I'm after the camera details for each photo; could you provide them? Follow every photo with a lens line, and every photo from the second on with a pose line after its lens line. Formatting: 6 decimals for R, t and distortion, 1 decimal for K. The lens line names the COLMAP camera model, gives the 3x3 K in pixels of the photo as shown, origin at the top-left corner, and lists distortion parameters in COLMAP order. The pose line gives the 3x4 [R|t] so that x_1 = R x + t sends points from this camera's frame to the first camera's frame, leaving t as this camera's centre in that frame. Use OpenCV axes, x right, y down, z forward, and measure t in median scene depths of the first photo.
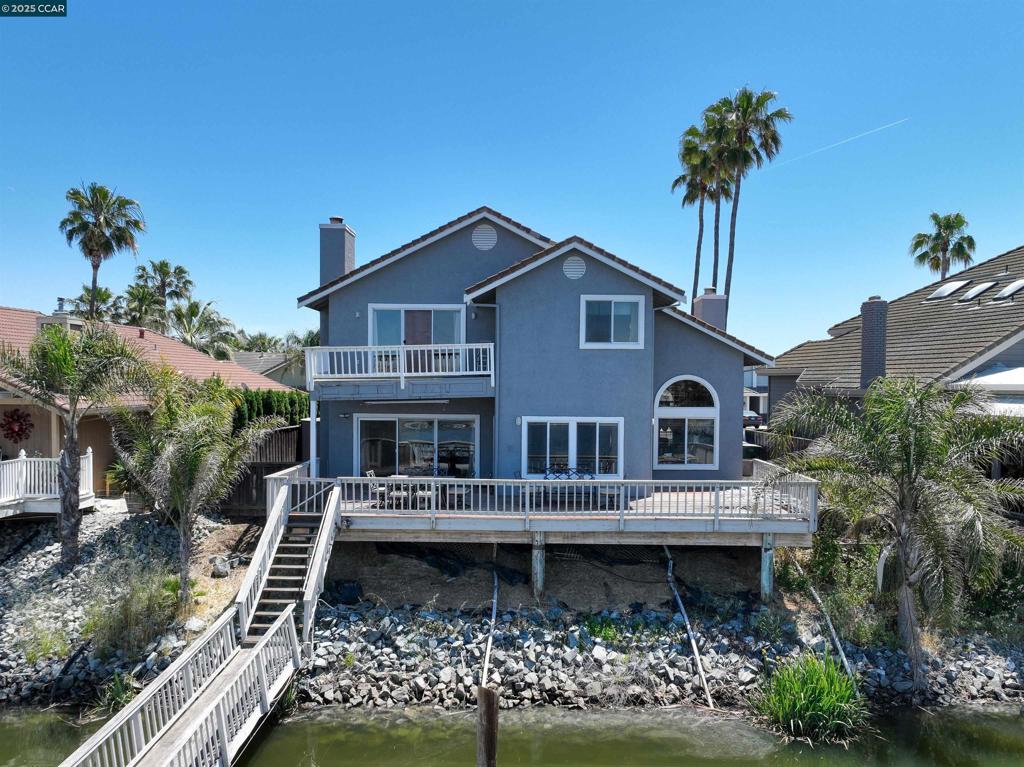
lens RADIAL K [[922.1, 0, 524.4], [0, 922.1, 387.1], [0, 0, 1]] dist [-0.002356, 0.016036]
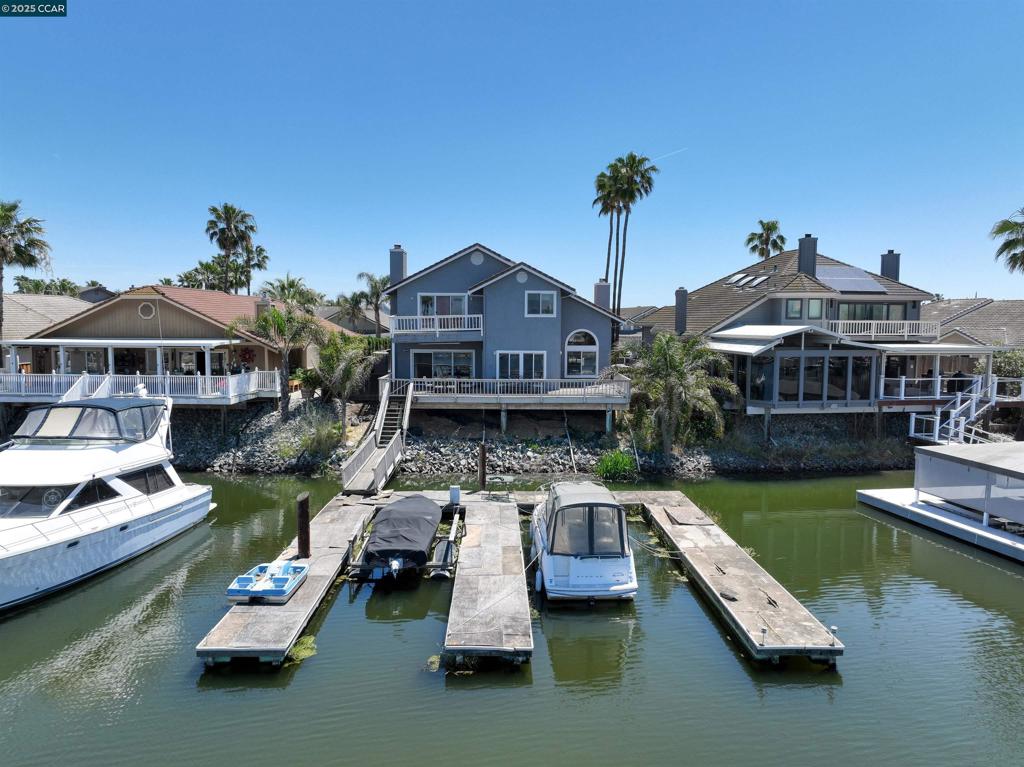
lens RADIAL K [[740.4, 0, 514.0], [0, 740.4, 388.2], [0, 0, 1]] dist [0.001685, 0.004779]
pose [[0.999886, -0.003155, 0.014758, 0.014238], [0.001924, 0.996569, 0.082747, -0.024713], [-0.014968, -0.082709, 0.996461, -0.760943]]
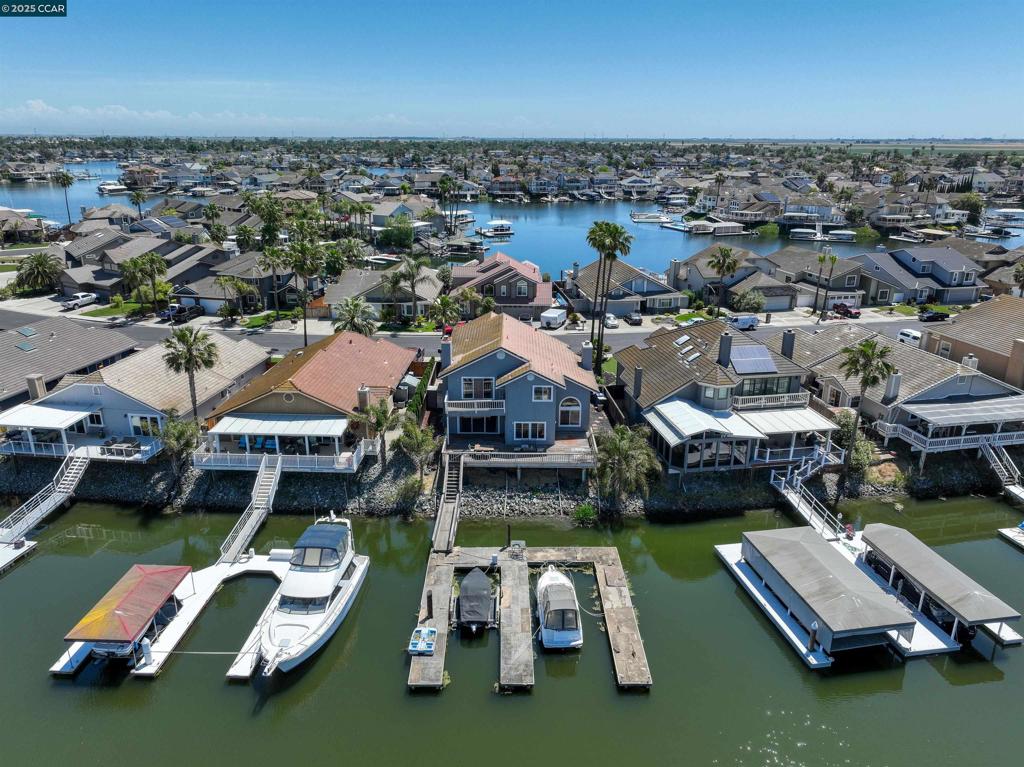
lens RADIAL K [[688.3, 0, 513.8], [0, 688.3, 430.1], [0, 0, 1]] dist [-0.000347, 0.001163]
pose [[0.999994, -0.002943, 0.002046, -0.009966], [0.002084, 0.941735, 0.336349, -0.879772], [-0.002917, -0.336342, 0.941735, -1.476665]]
